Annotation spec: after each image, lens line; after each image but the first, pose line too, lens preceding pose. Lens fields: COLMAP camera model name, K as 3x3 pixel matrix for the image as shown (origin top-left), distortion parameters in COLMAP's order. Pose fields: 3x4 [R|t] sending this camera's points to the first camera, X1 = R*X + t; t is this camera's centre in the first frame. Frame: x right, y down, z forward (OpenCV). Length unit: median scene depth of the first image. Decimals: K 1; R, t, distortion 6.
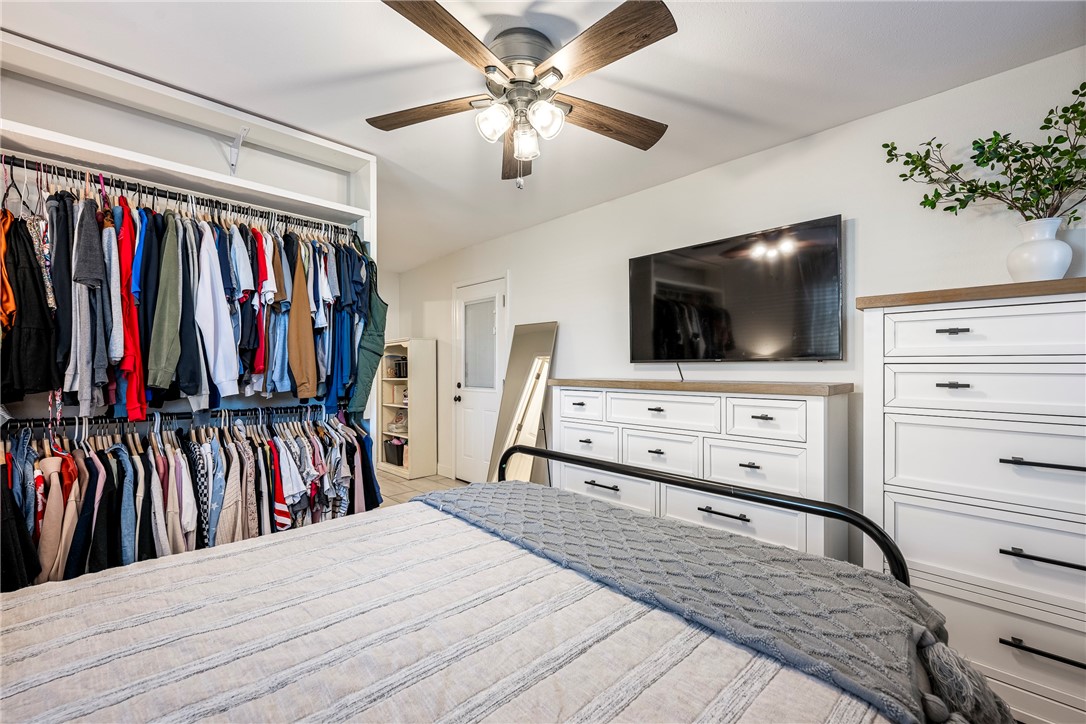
lens RADIAL K [[454.7, 0, 538.7], [0, 454.7, 364.2], [0, 0, 1]] dist [0.000688, 0.000042]
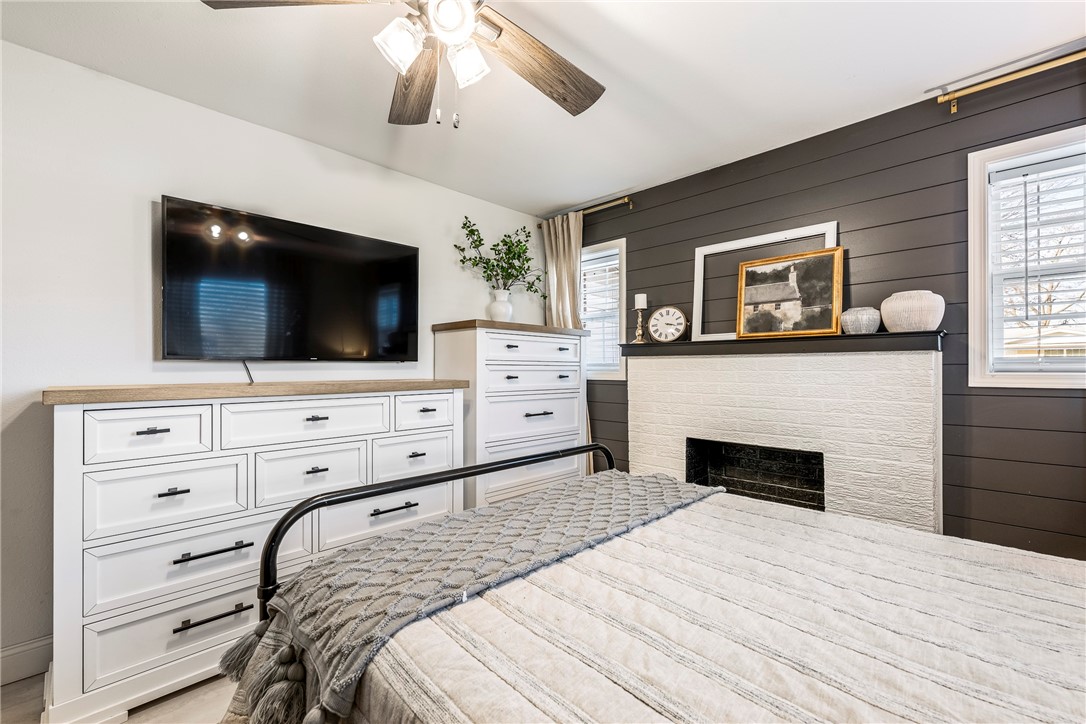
lens RADIAL K [[454.7, 0, 538.7], [0, 454.7, 364.2], [0, 0, 1]] dist [0.000688, 0.000042]
pose [[-0.033052, 0.007360, 0.999427, -0.629647], [-0.008664, 0.999933, -0.007651, 0.005853], [-0.999416, -0.008912, -0.032986, 0.701305]]
